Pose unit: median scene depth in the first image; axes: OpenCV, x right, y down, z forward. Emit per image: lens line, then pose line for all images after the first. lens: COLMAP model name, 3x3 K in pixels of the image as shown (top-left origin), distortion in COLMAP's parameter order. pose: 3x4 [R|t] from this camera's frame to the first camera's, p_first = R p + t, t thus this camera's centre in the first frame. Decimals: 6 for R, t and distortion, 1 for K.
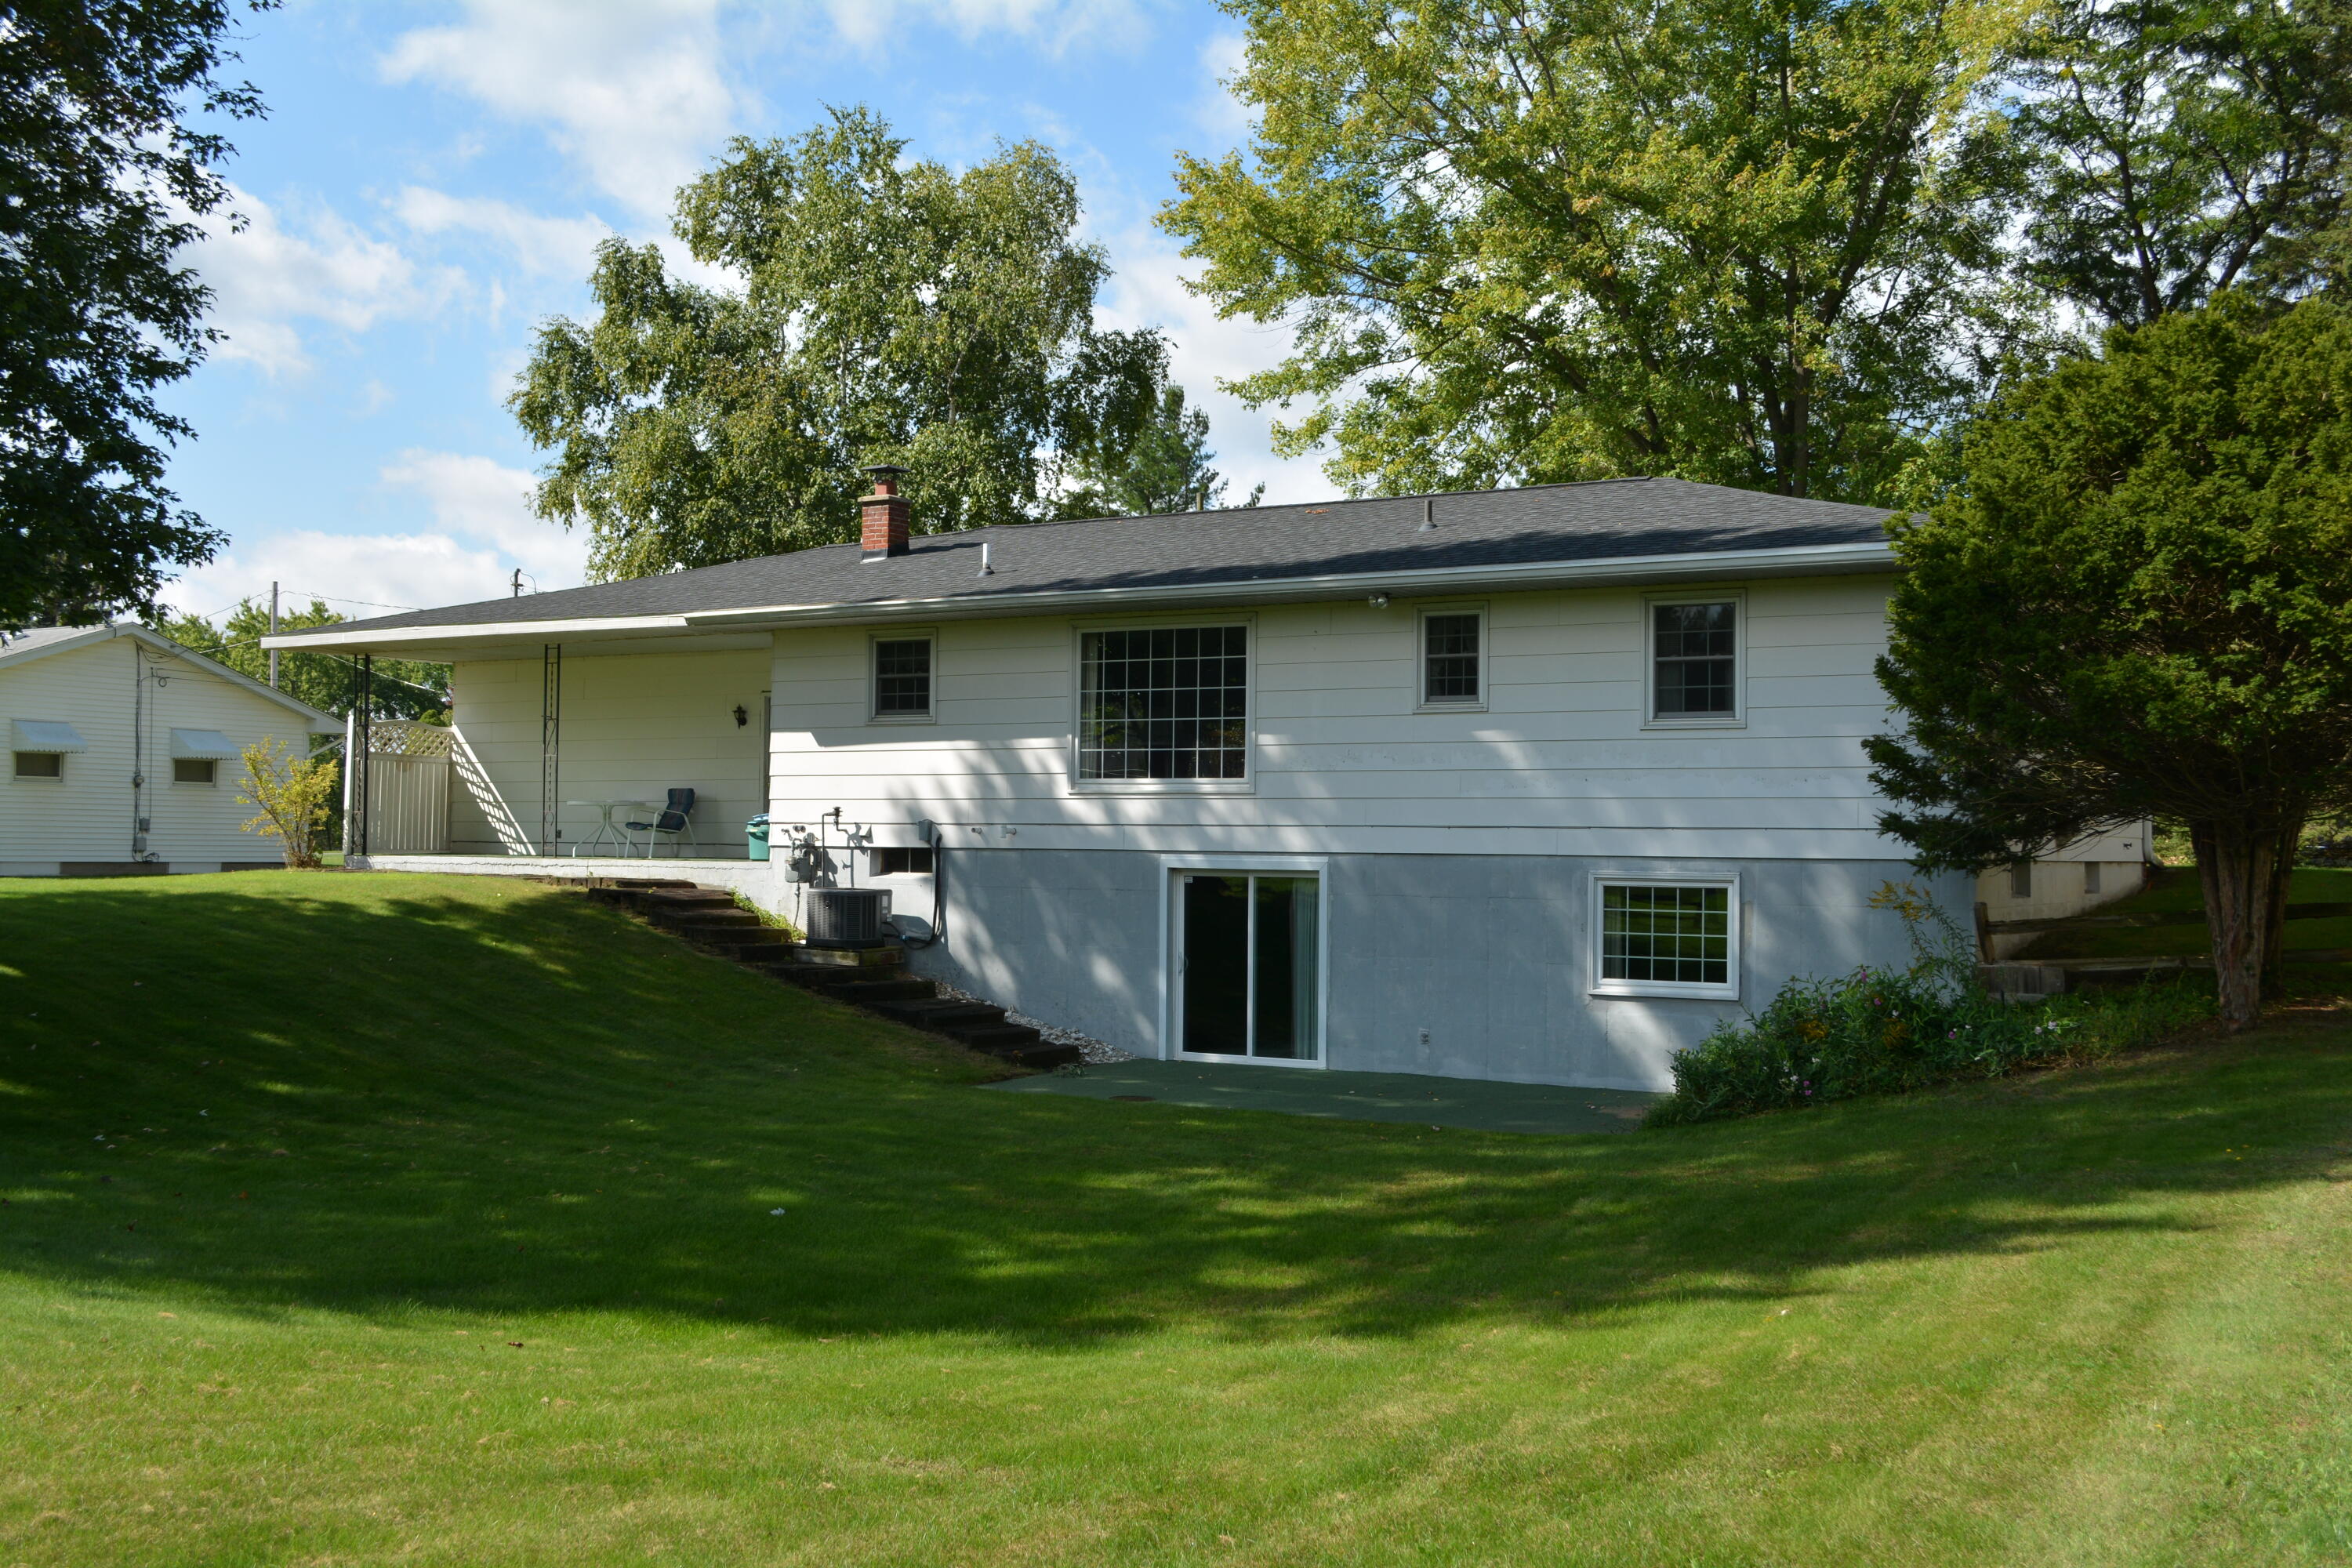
lens RADIAL K [[2358.6, 0, 1160.6], [0, 2358.6, 790.7], [0, 0, 1]] dist [-0.017084, 0.000000]
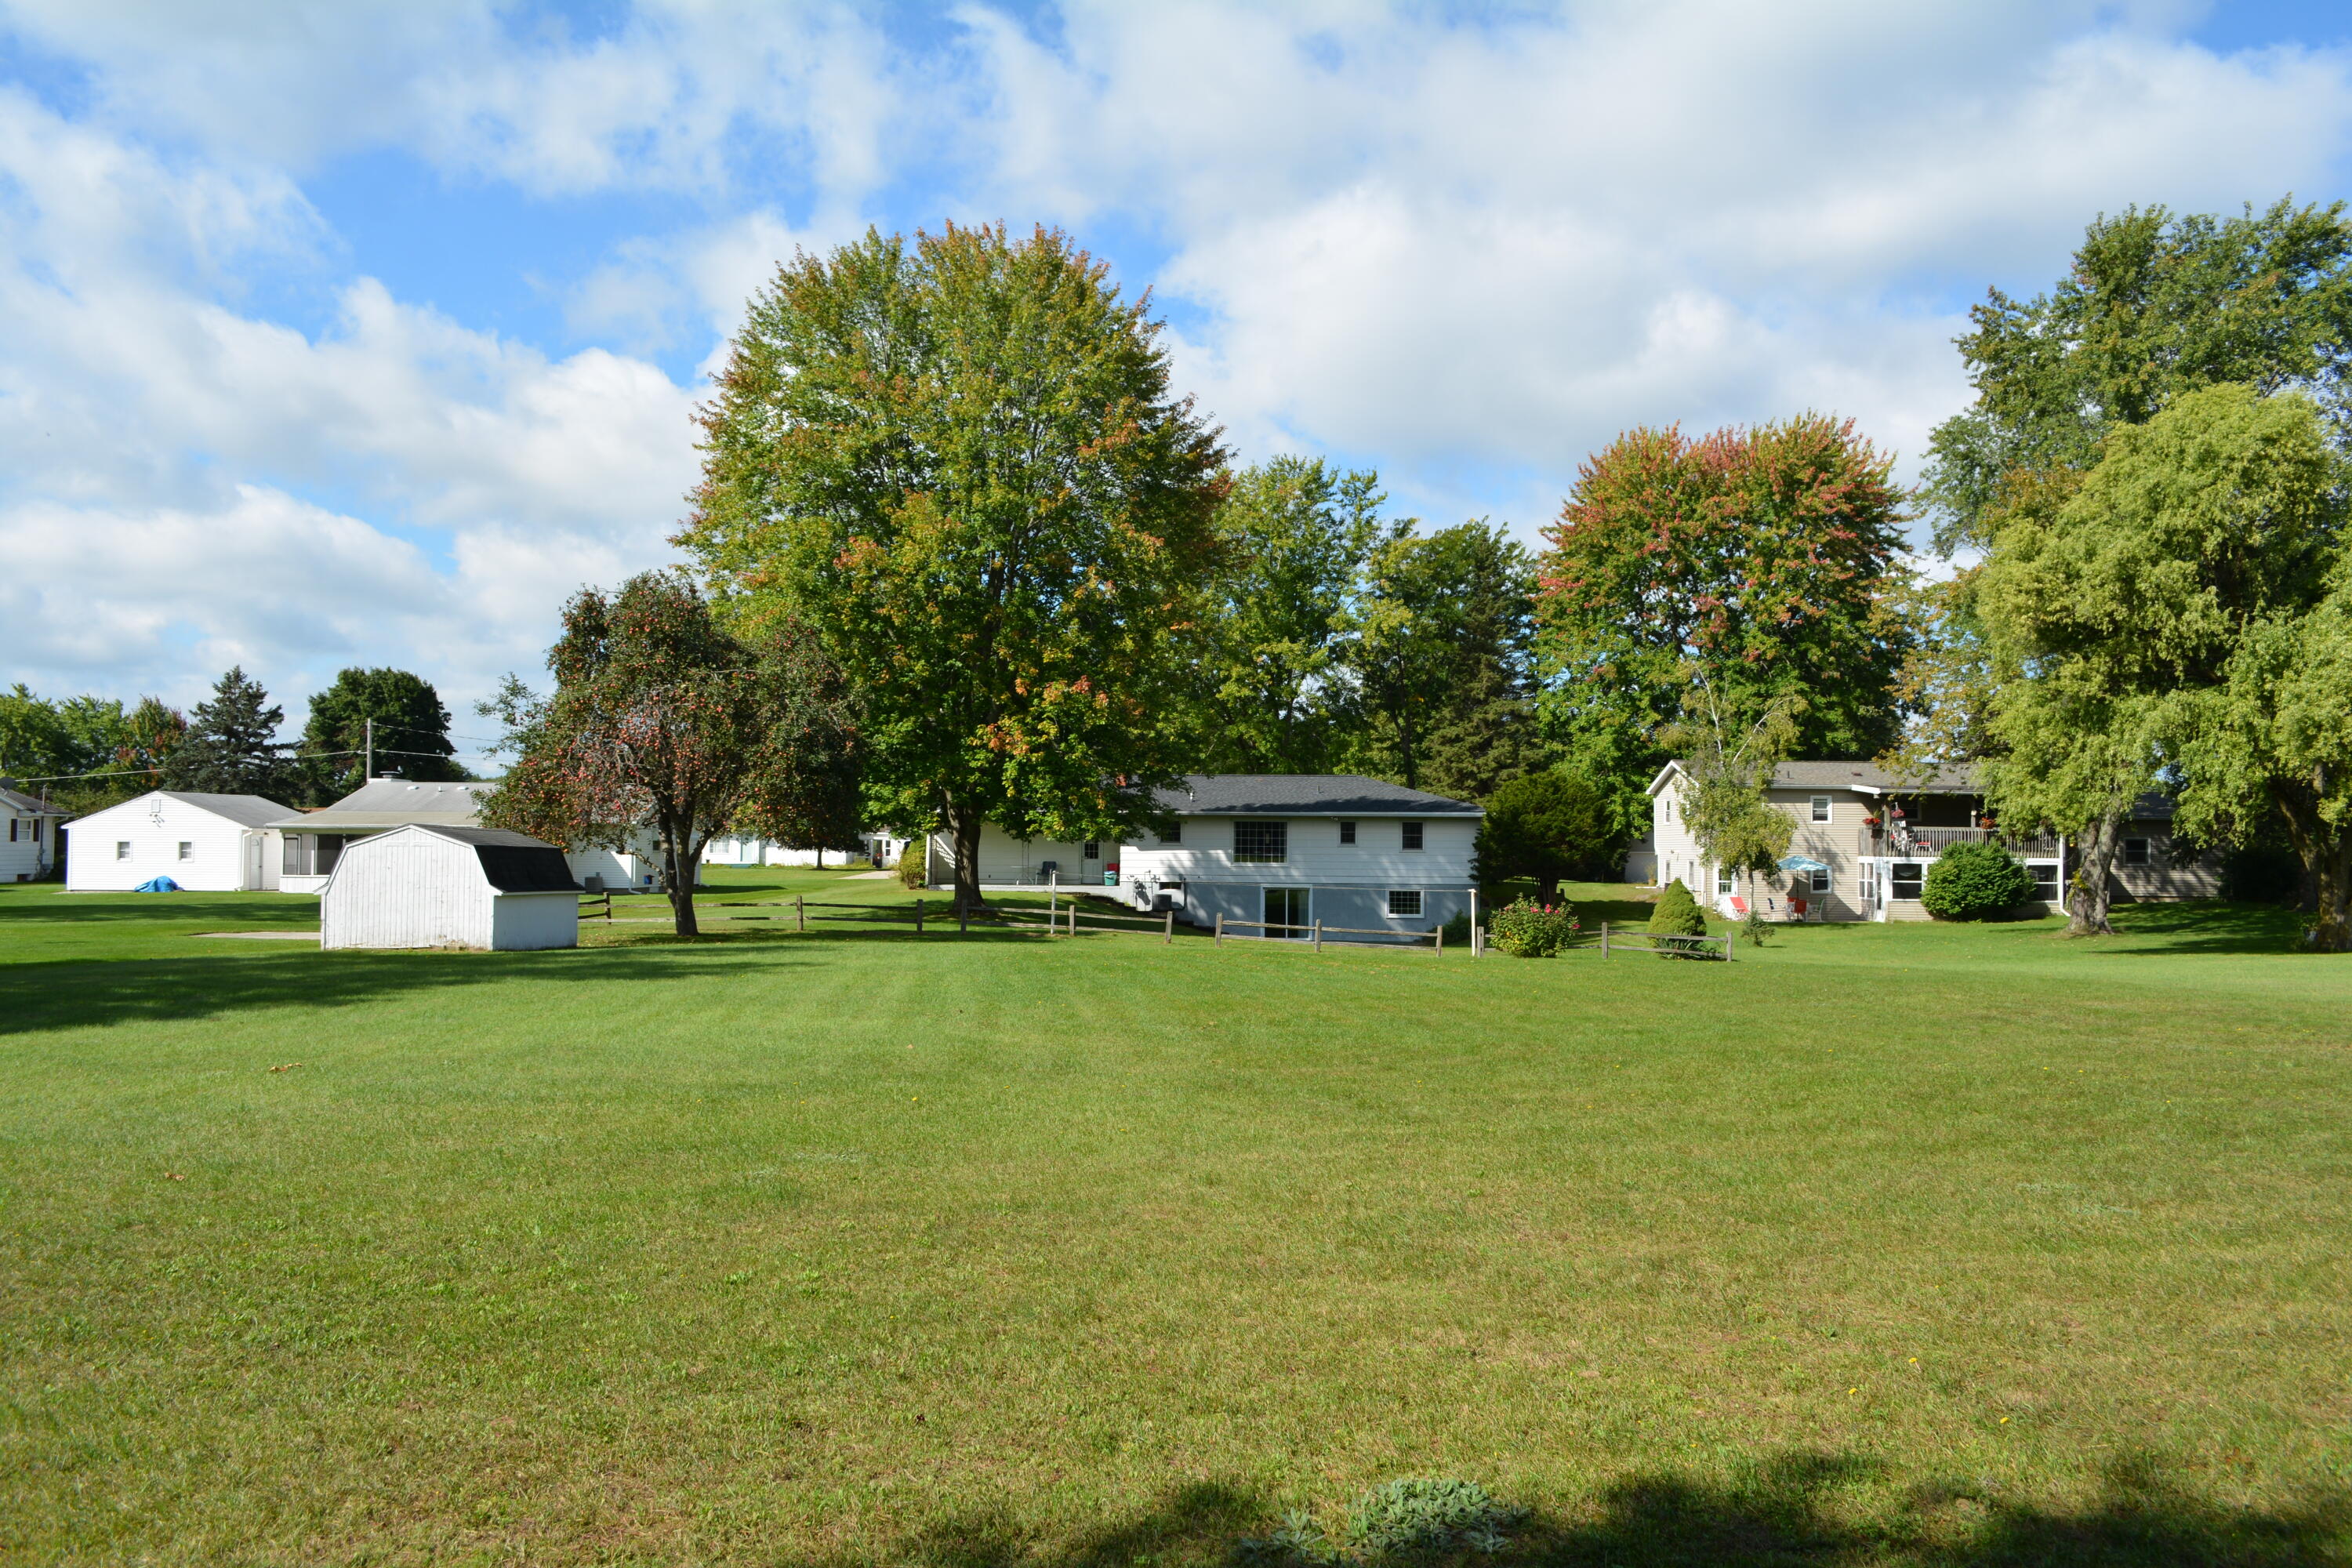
lens RADIAL K [[1857.4, 0, 1192.6], [0, 1857.4, 796.7], [0, 0, 1]] dist [-0.016703, 0.021686]
pose [[0.878642, 0.008430, 0.477406, -1.456615], [-0.008759, 0.999960, -0.001538, -0.101581], [-0.477401, -0.002830, 0.878681, -1.461058]]
